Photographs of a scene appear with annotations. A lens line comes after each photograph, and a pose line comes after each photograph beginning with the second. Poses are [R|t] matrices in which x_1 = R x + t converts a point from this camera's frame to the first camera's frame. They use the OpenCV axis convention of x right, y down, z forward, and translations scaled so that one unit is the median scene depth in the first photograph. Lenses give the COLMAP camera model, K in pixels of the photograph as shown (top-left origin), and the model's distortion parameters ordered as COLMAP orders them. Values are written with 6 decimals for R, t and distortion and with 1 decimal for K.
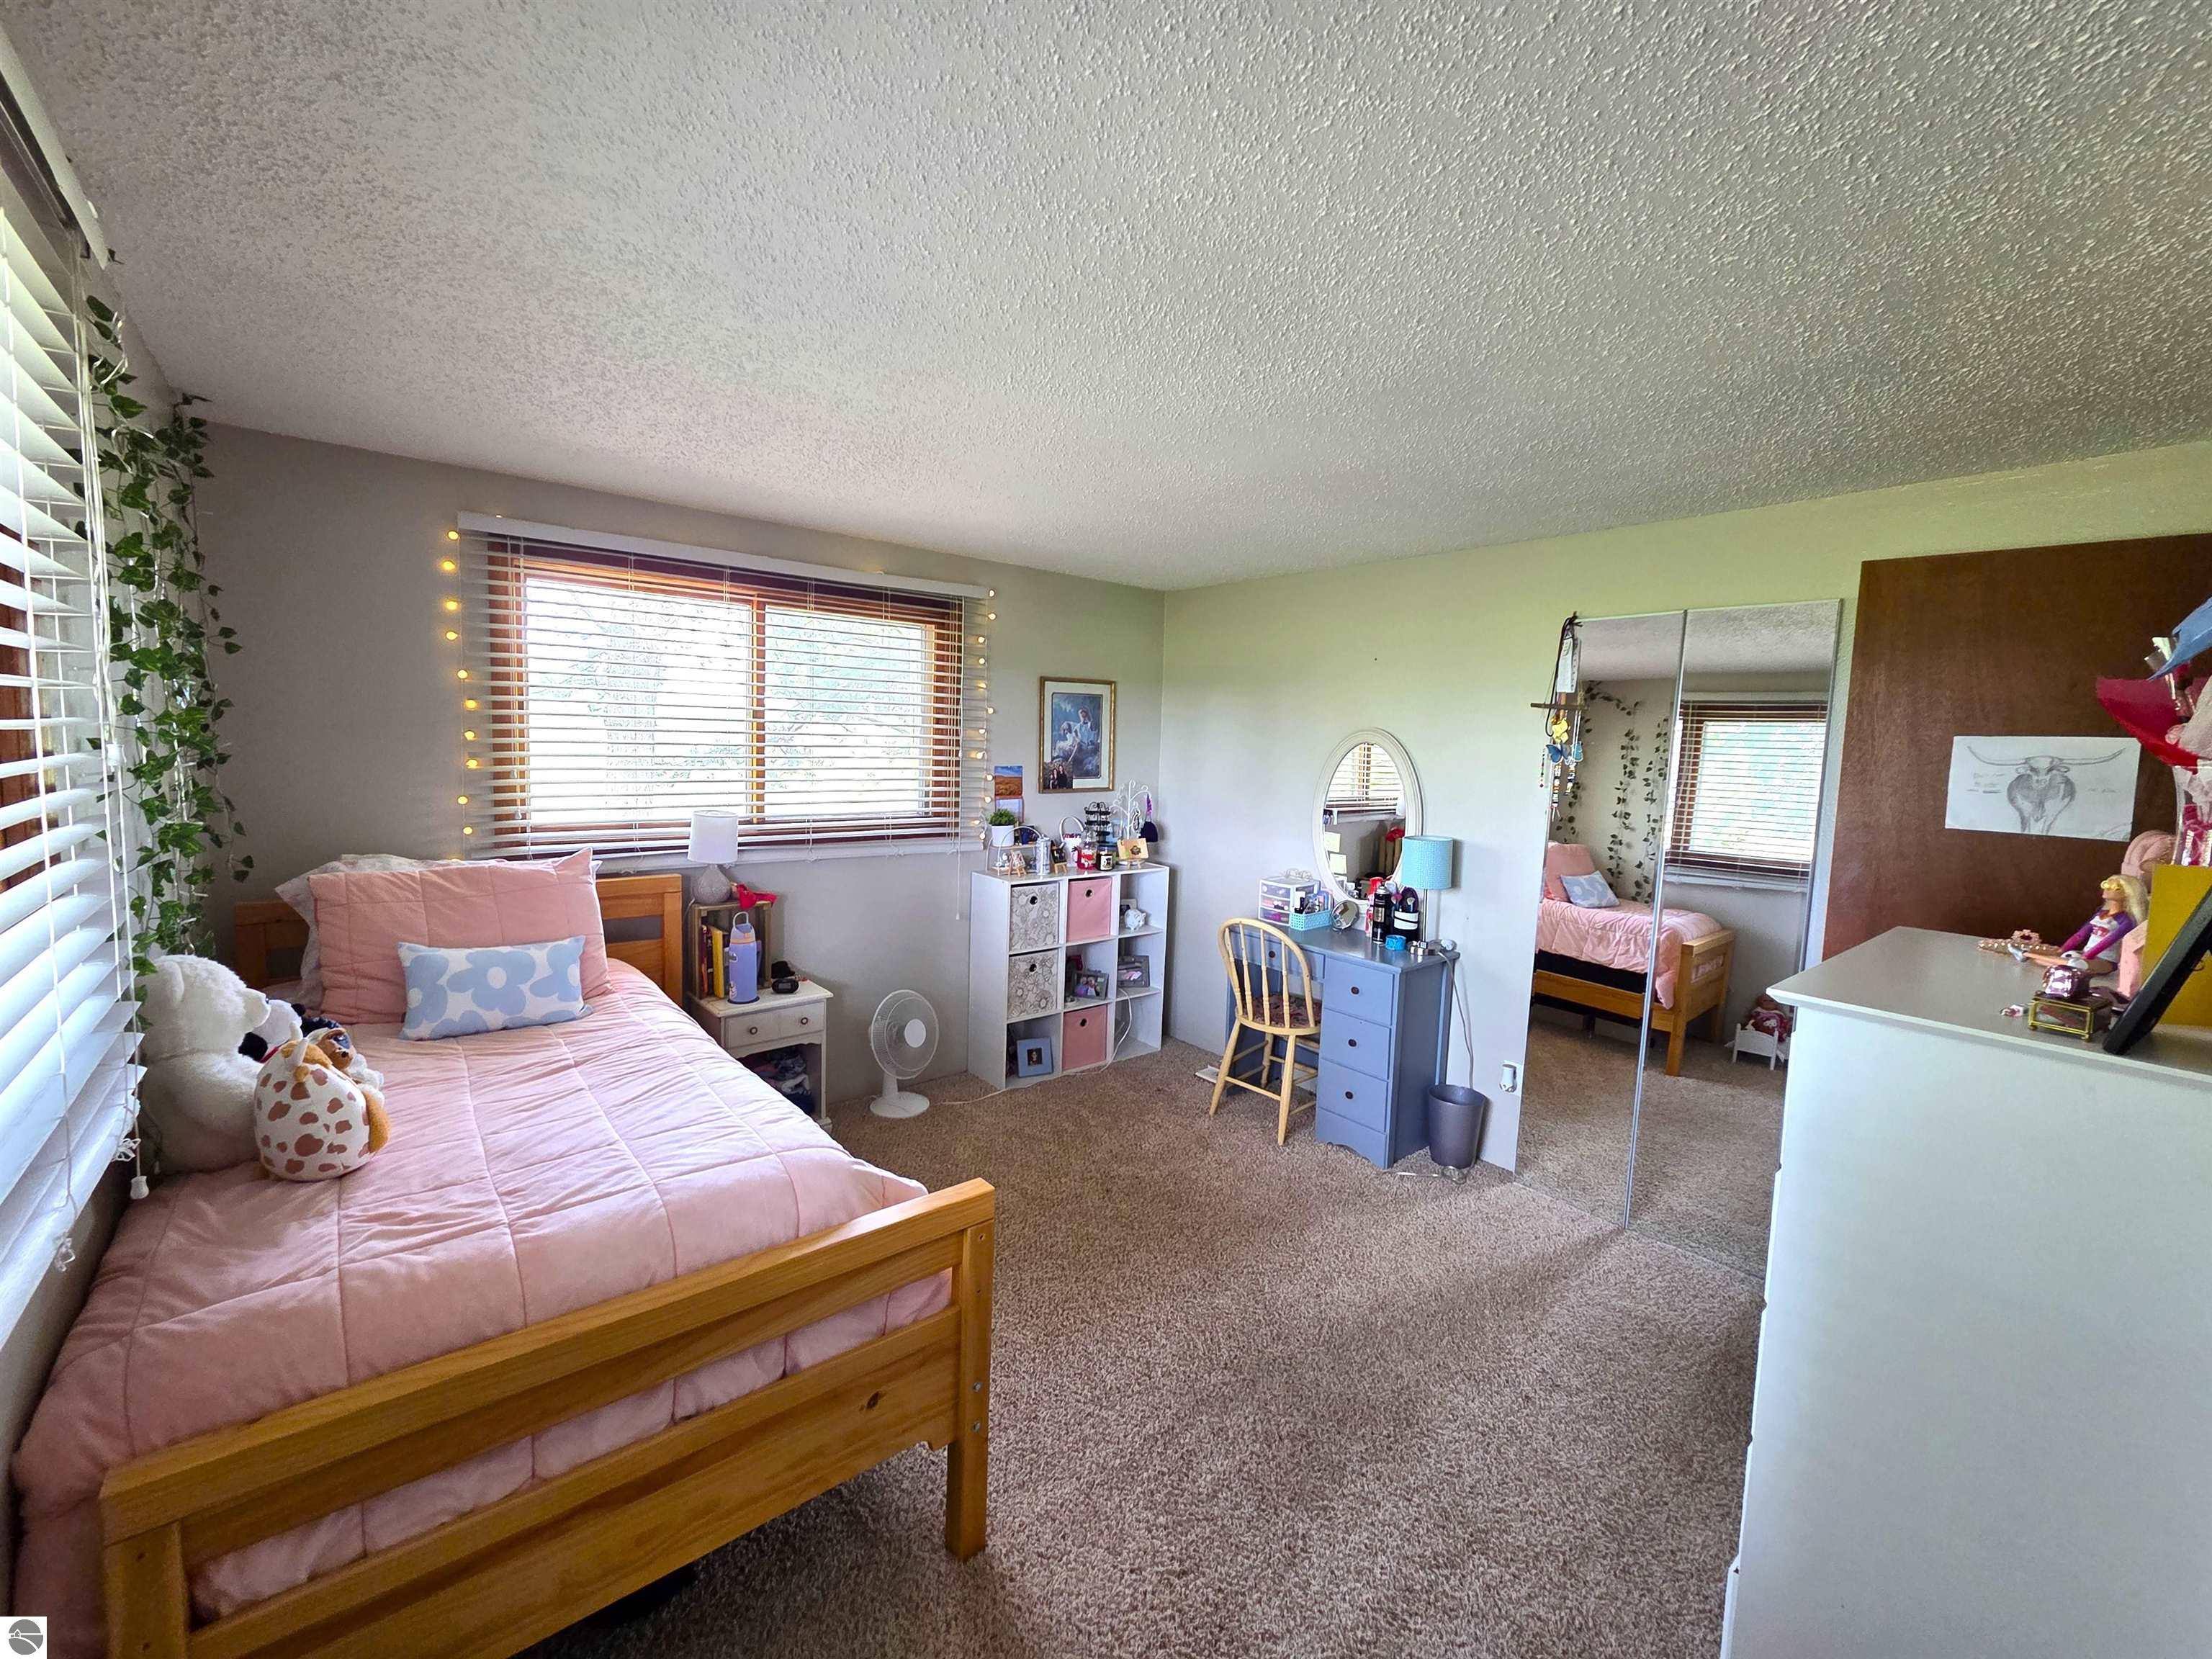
lens RADIAL K [[918.5, 0, 1113.1], [0, 918.5, 826.1], [0, 0, 1]] dist [-0.000567, 0.000795]
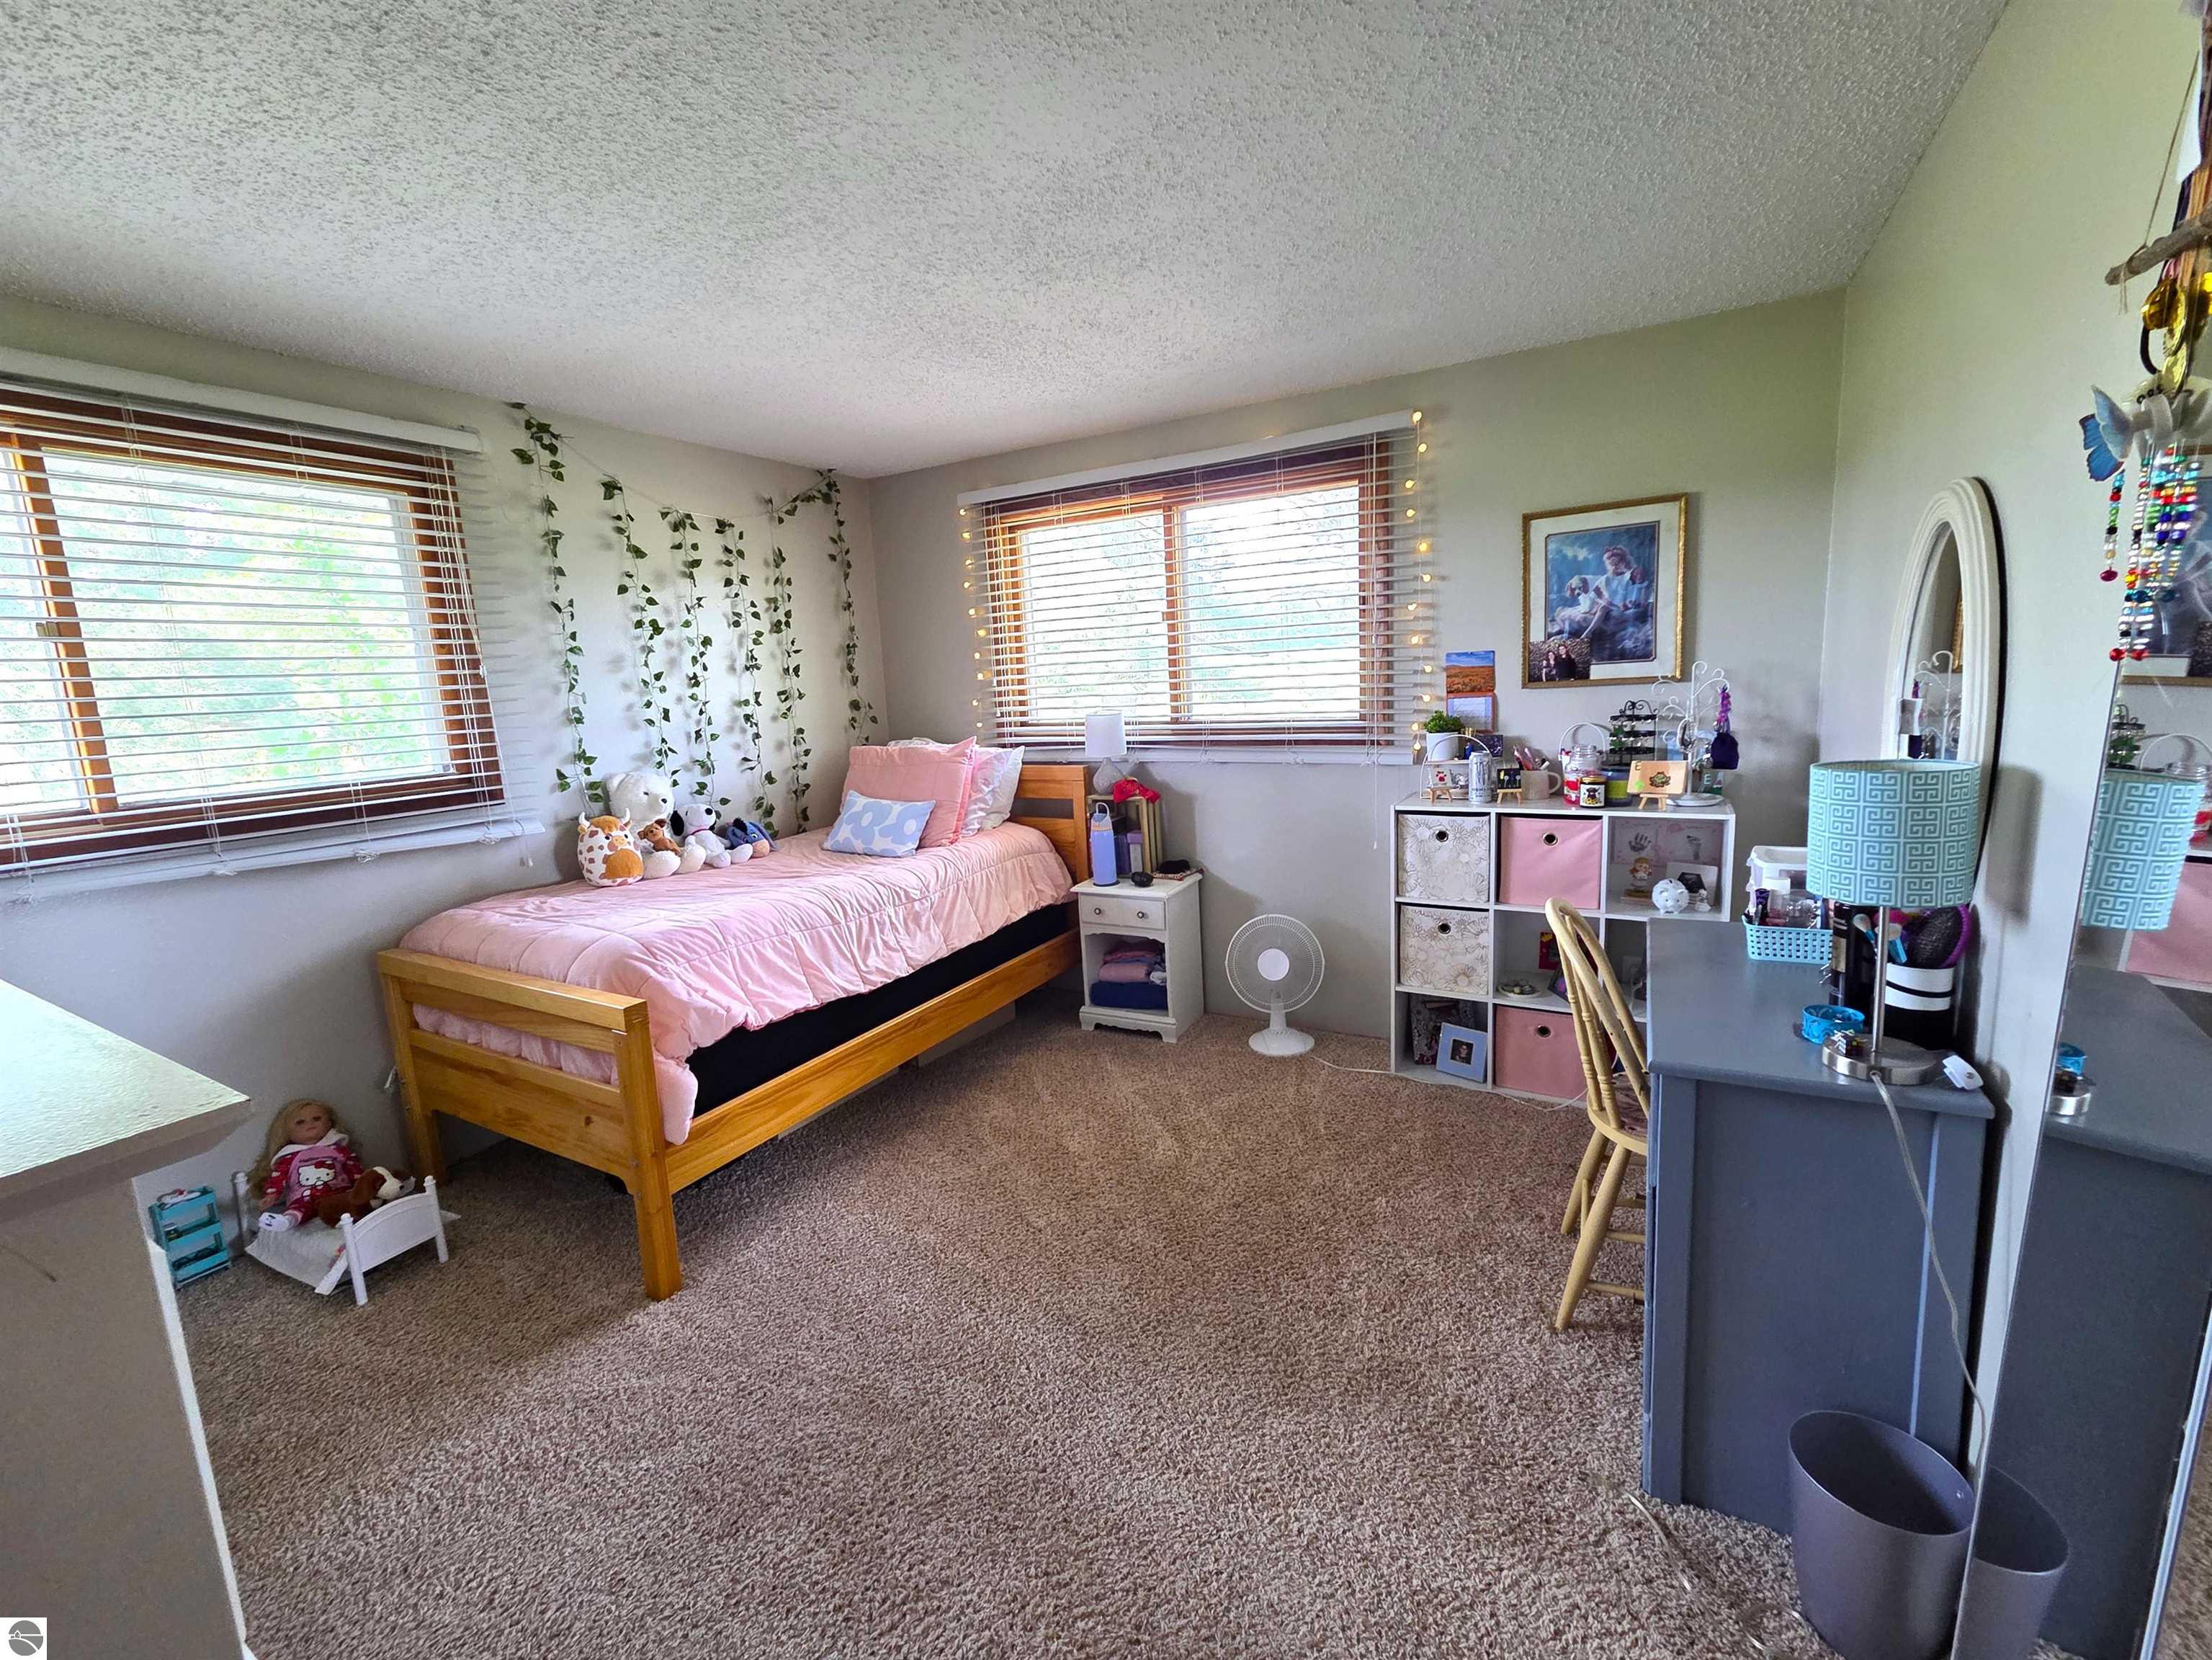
lens RADIAL K [[918.7, 0, 1112.6], [0, 918.7, 825.0], [0, 0, 1]] dist [-0.000567, 0.000795]
pose [[0.355148, 0.102799, -0.929141, 0.479112], [-0.033489, 0.994696, 0.097251, 0.009911], [0.934210, -0.003422, 0.356707, 0.482269]]
